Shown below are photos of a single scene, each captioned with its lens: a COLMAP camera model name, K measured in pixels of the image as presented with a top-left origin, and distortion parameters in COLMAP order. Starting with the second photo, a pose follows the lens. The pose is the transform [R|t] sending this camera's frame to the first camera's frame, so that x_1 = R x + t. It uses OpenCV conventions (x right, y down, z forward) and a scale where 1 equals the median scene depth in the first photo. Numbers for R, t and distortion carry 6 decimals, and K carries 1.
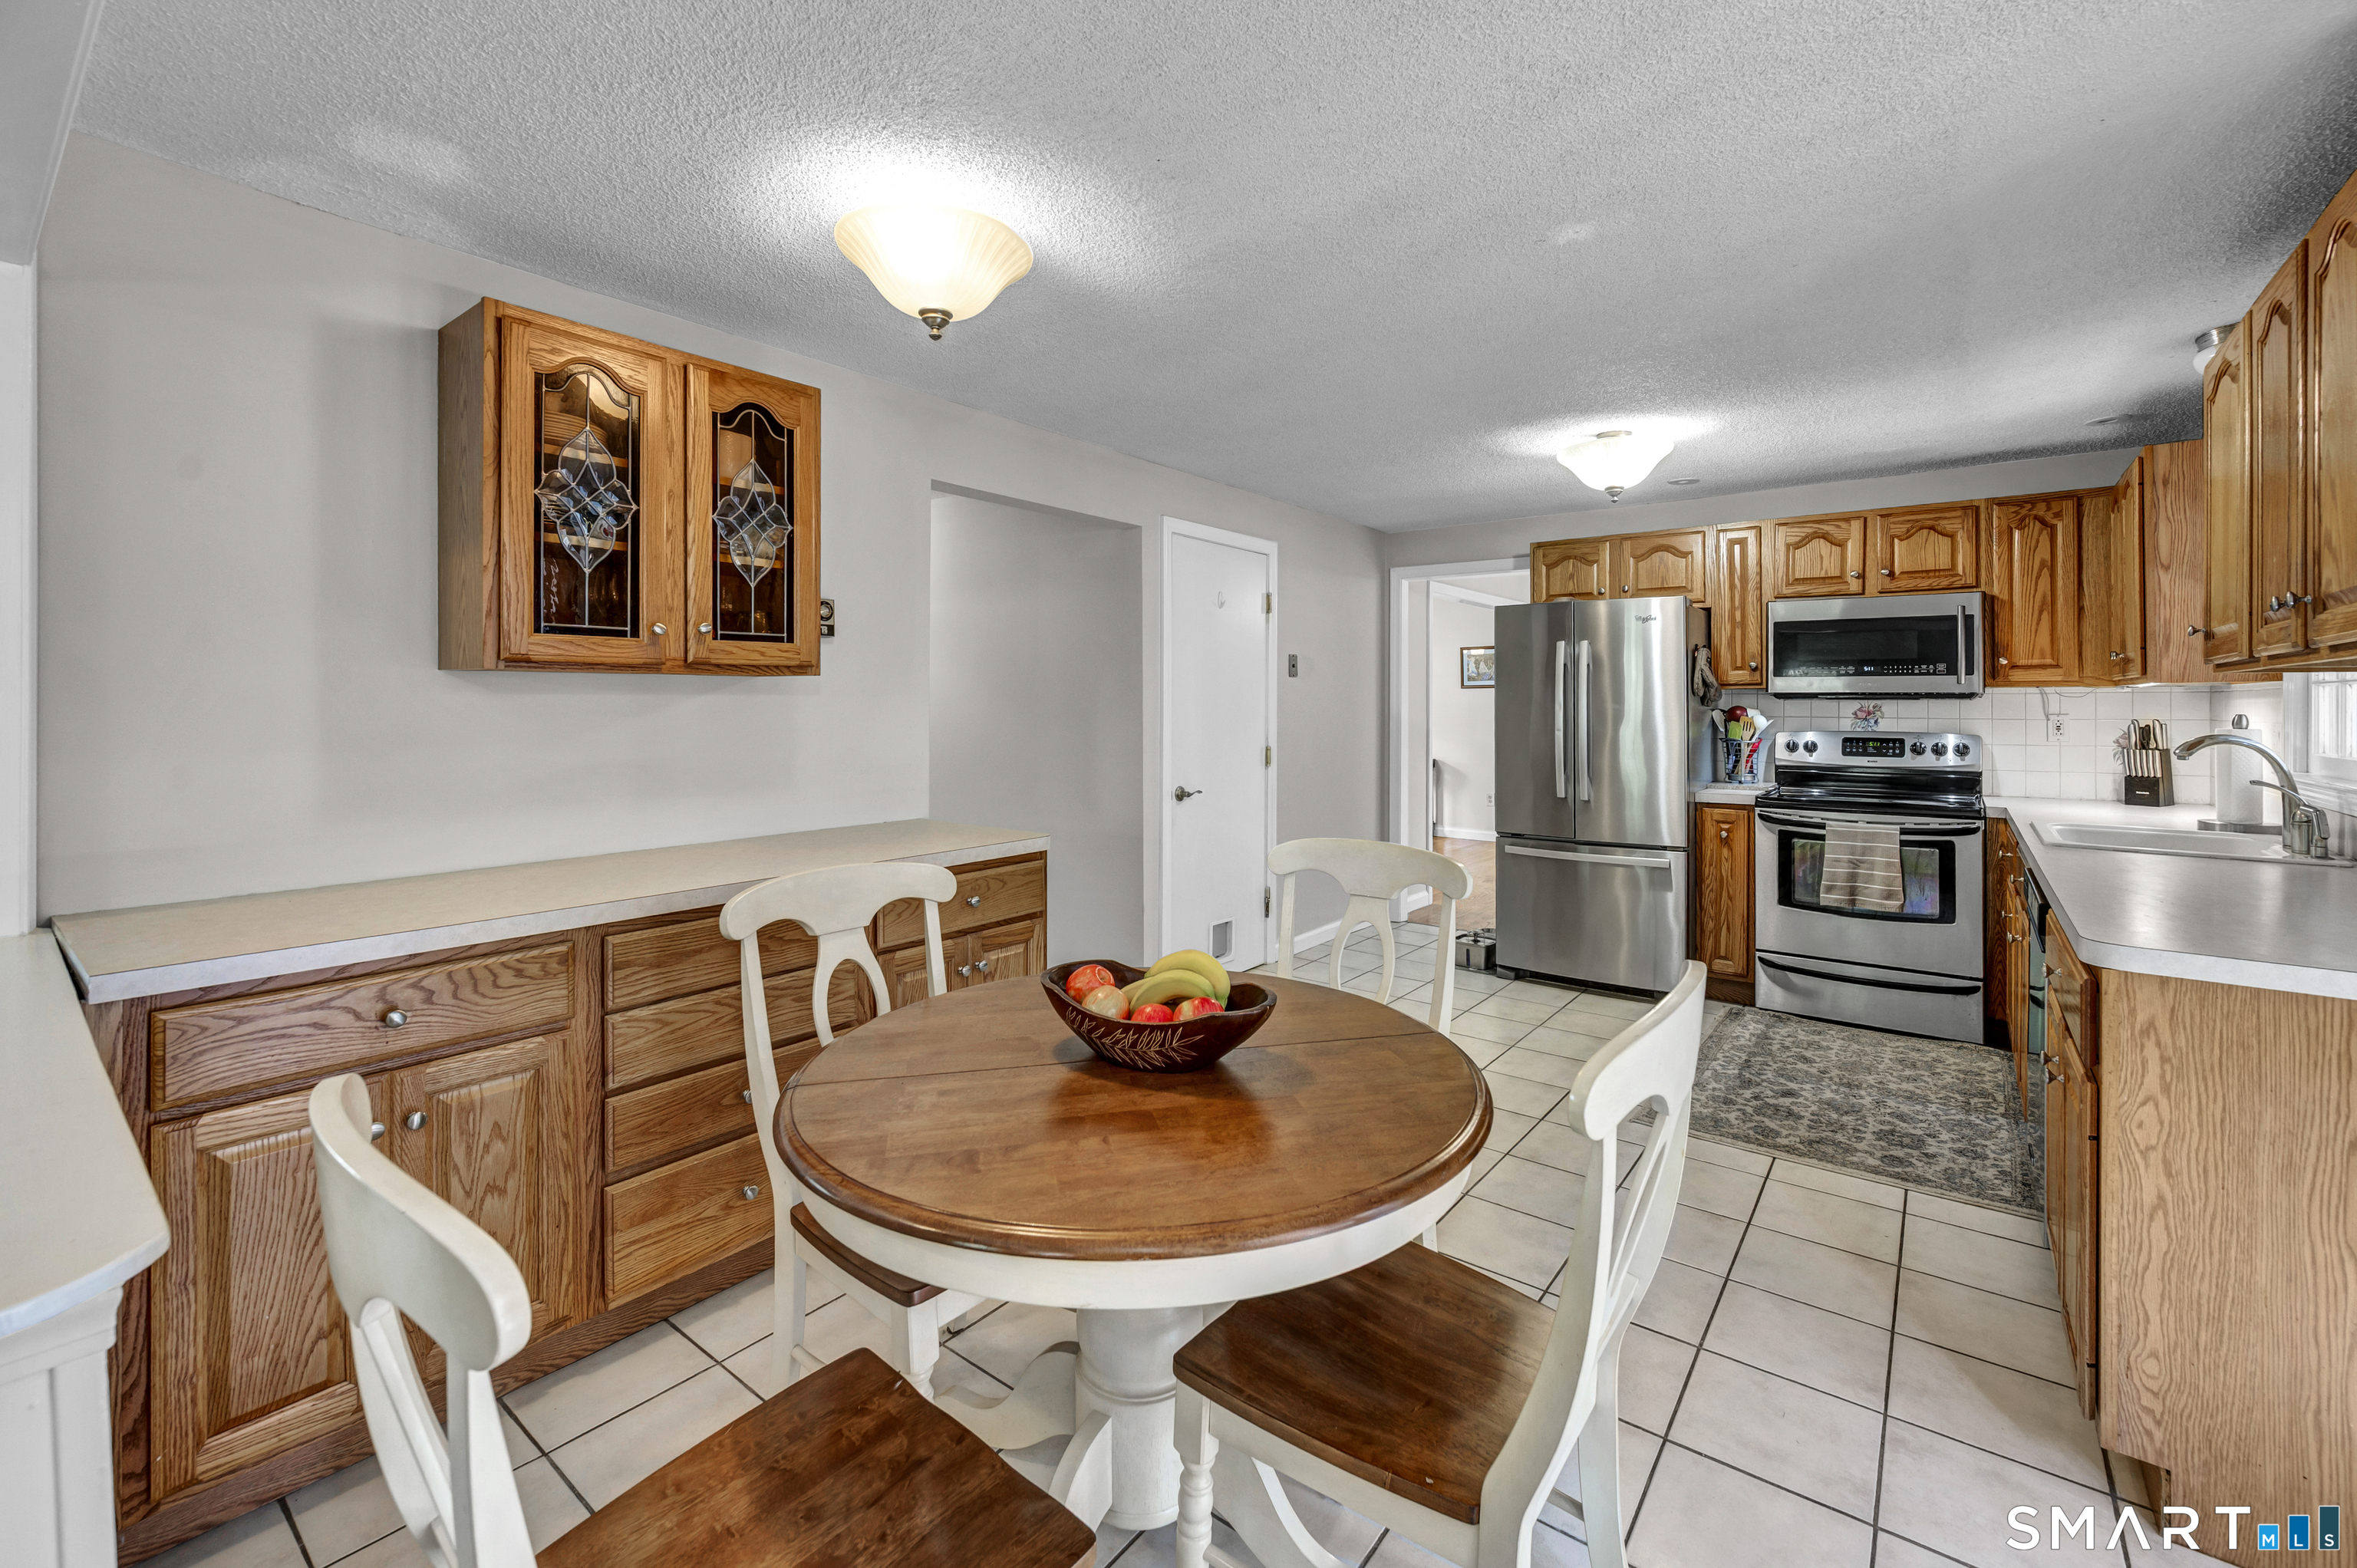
lens RADIAL K [[987.2, 0, 1187.9], [0, 987.2, 700.3], [0, 0, 1]] dist [-0.000042, -0.000153]
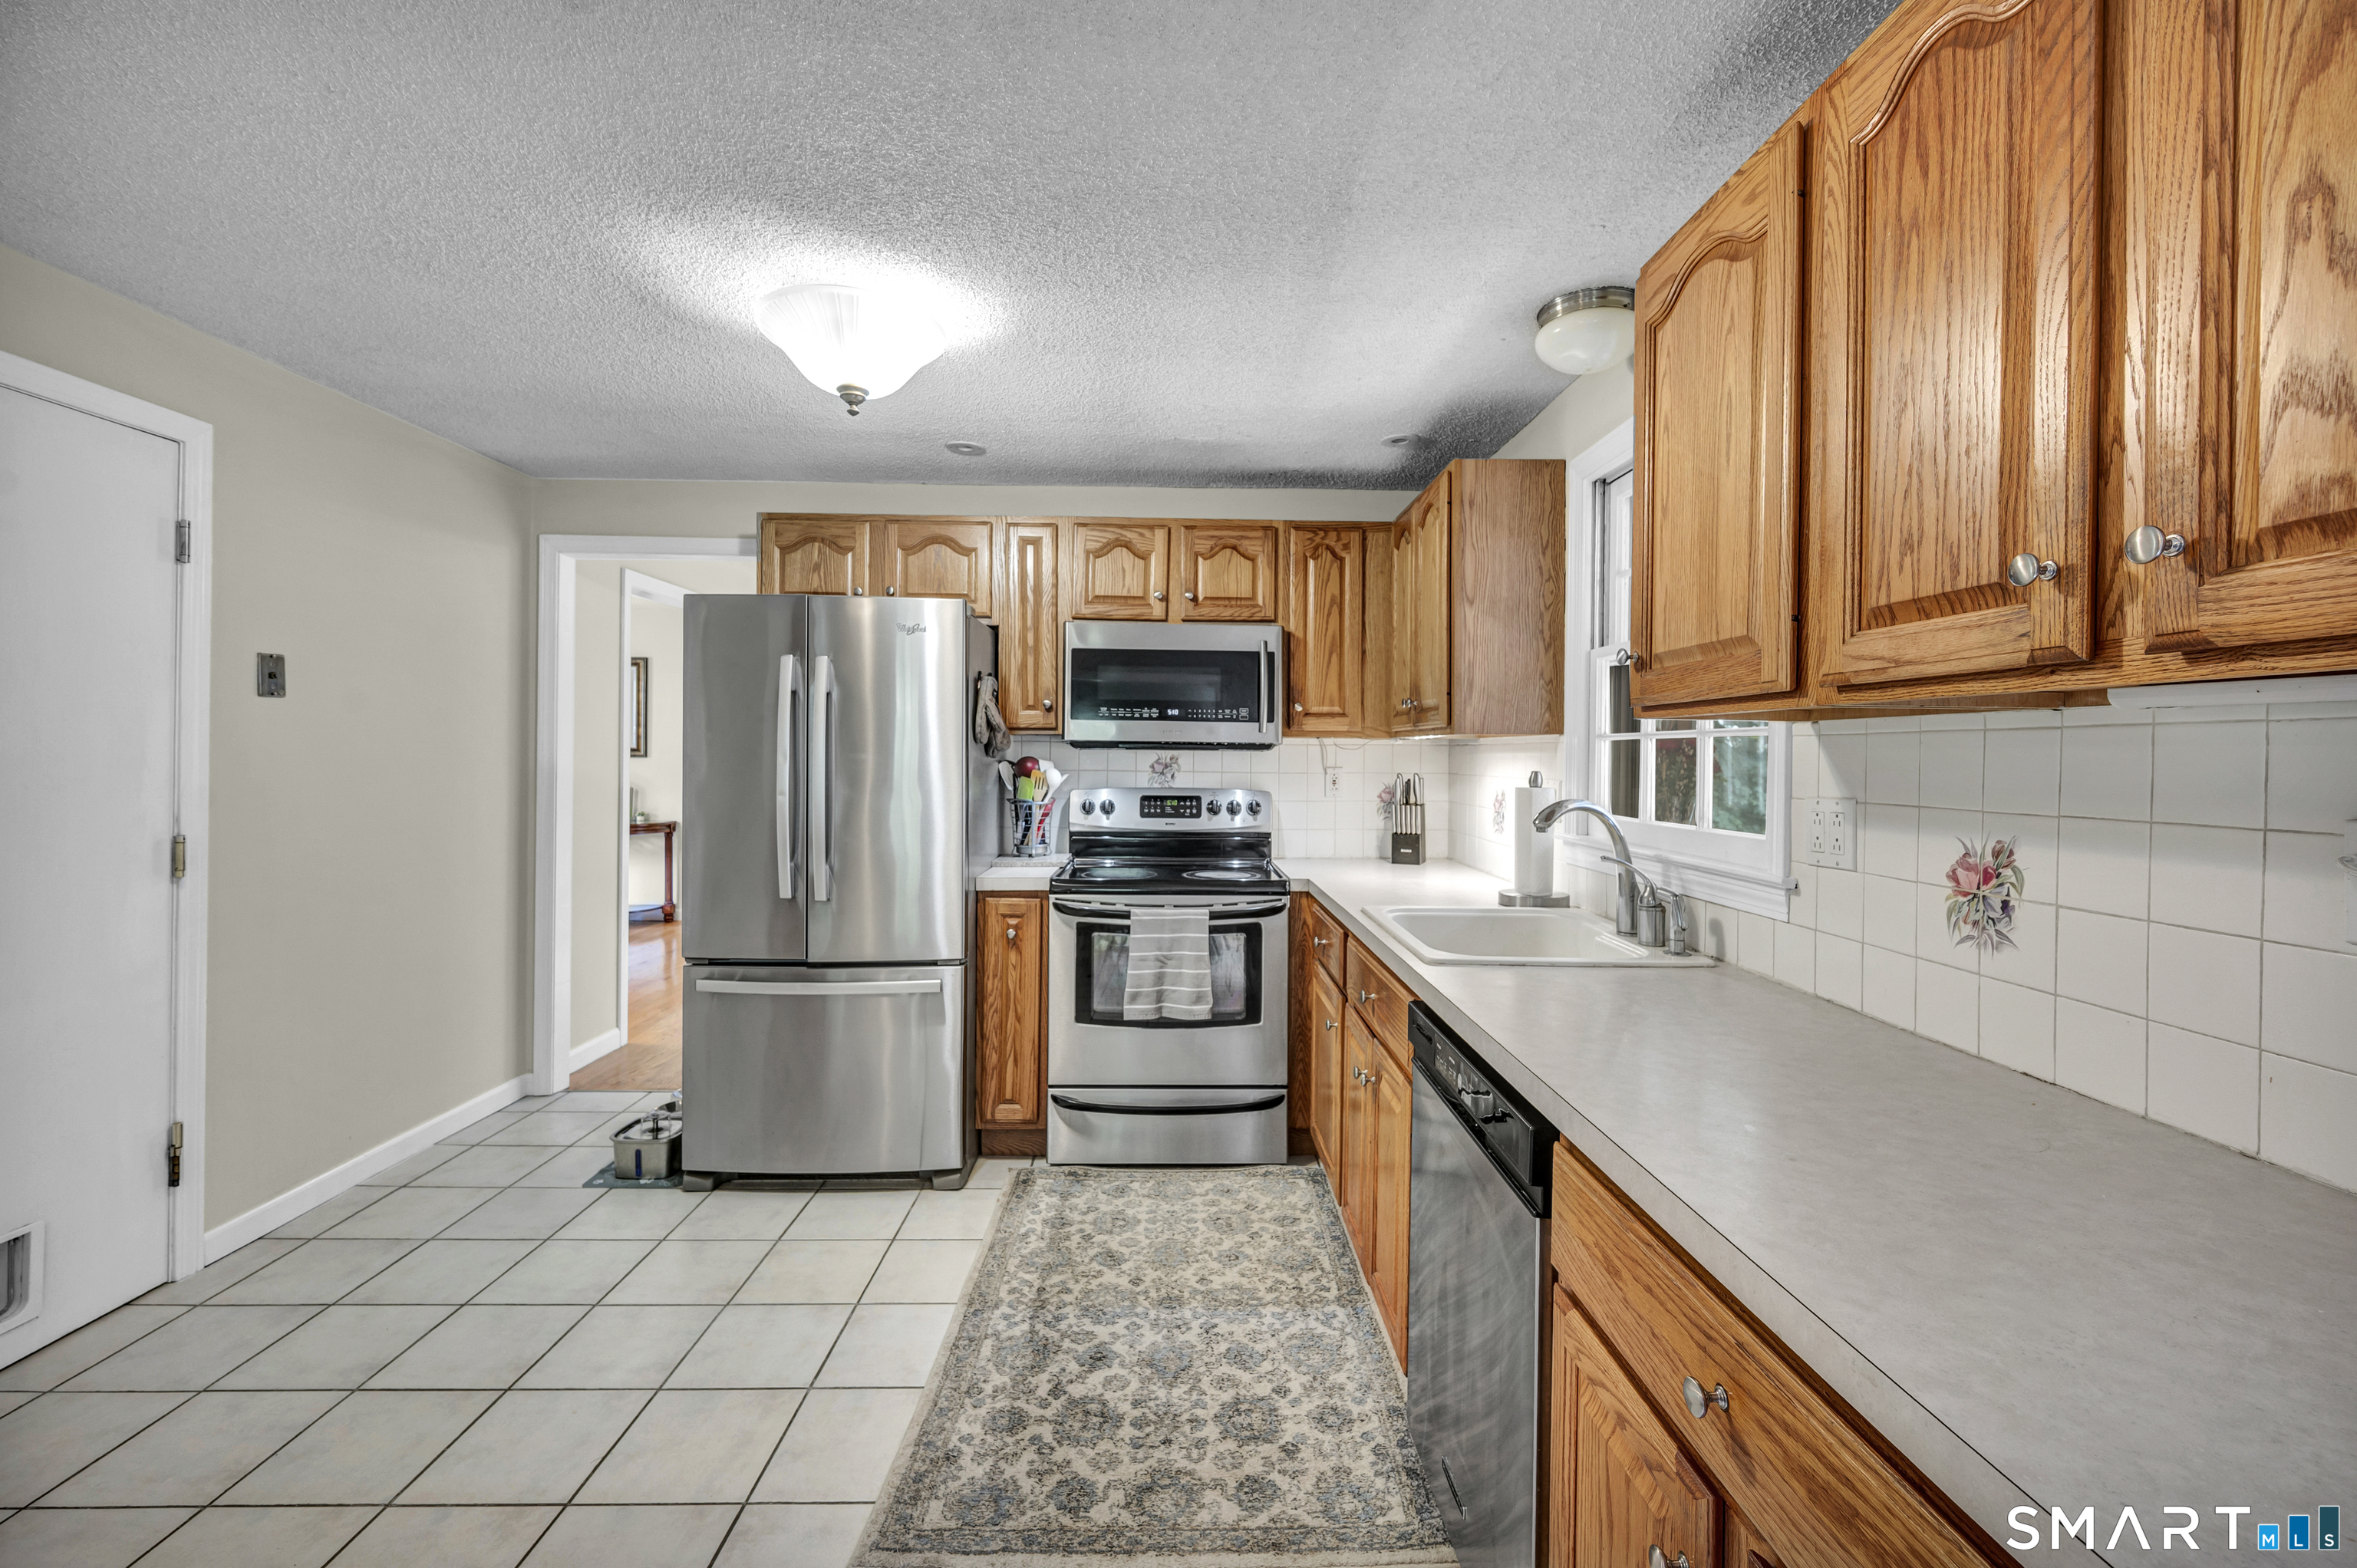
lens RADIAL K [[962.8, 0, 1186.8], [0, 962.8, 754.4], [0, 0, 1]] dist [0.000804, 0.000059]
pose [[0.777311, 0.005153, 0.629096, 0.200078], [-0.010651, 0.999931, 0.004970, -0.001291], [-0.629027, -0.010564, 0.777312, 0.375577]]
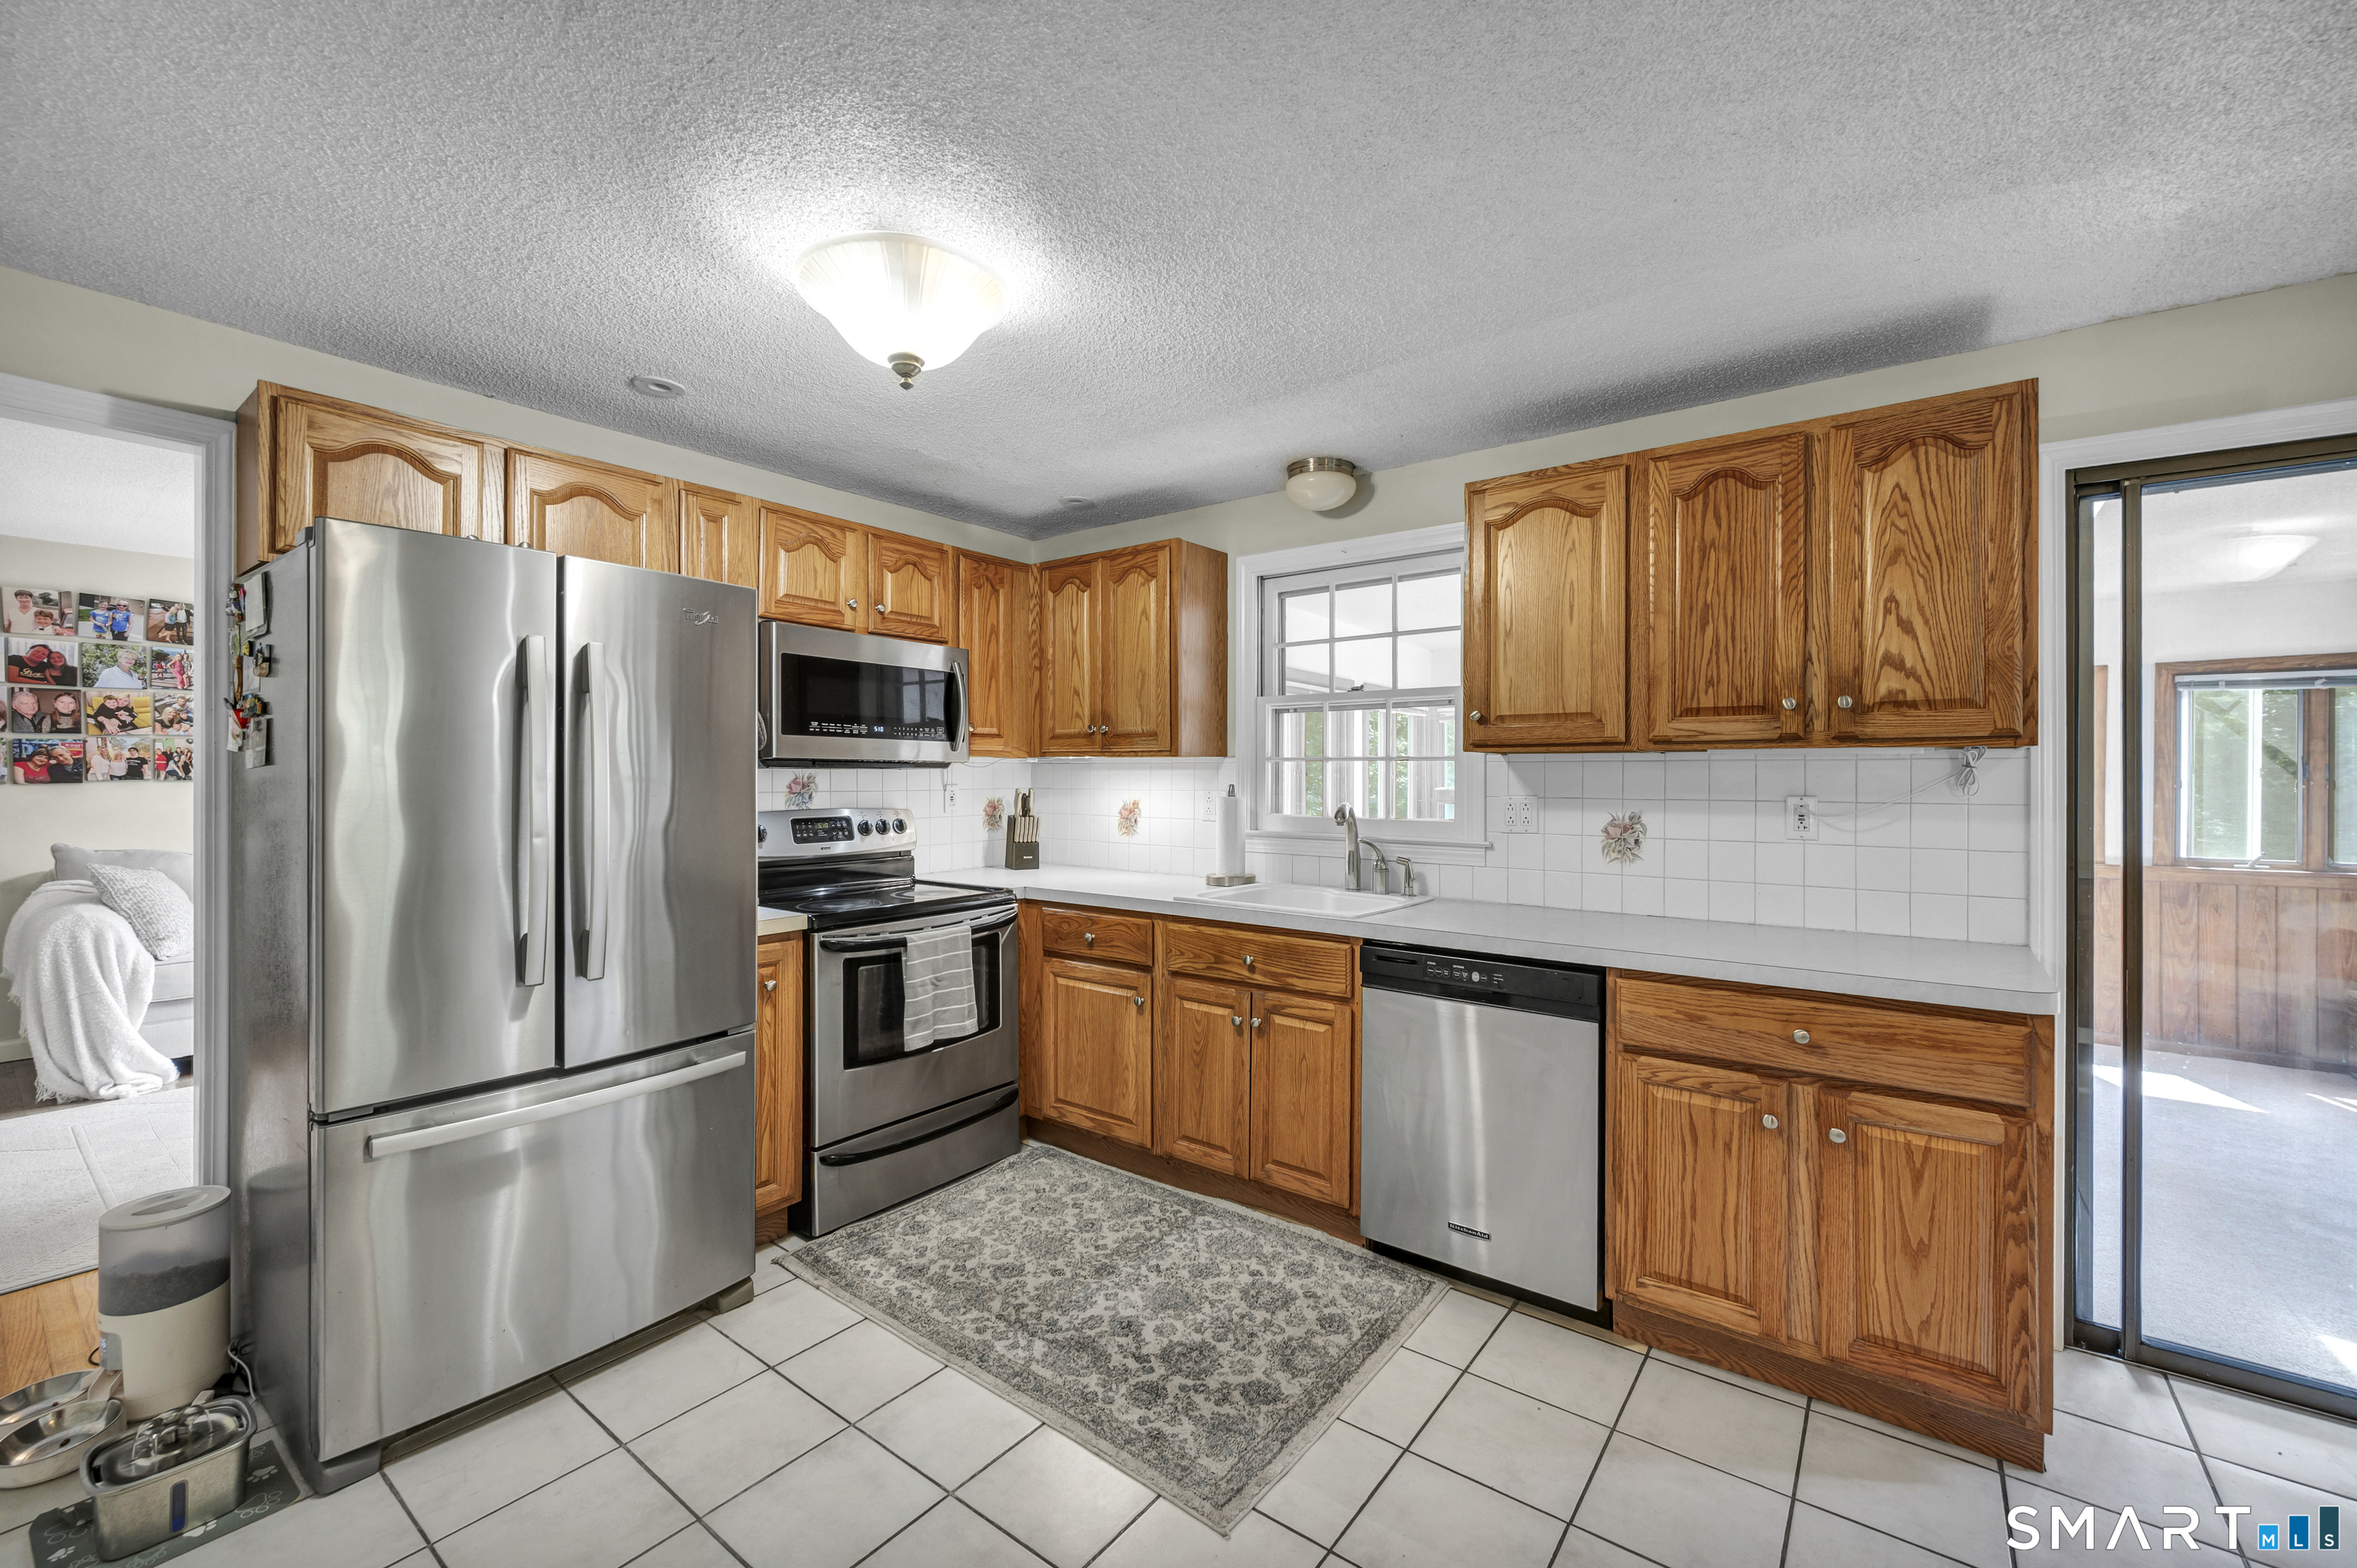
lens RADIAL K [[957.1, 0, 1180.4], [0, 957.1, 772.8], [0, 0, 1]] dist [-0.000165, 0.000118]
pose [[-0.007460, -0.001875, 0.999970, -0.063680], [-0.007827, 0.999968, 0.001817, -0.001035], [-0.999942, -0.007813, -0.007475, 0.765352]]
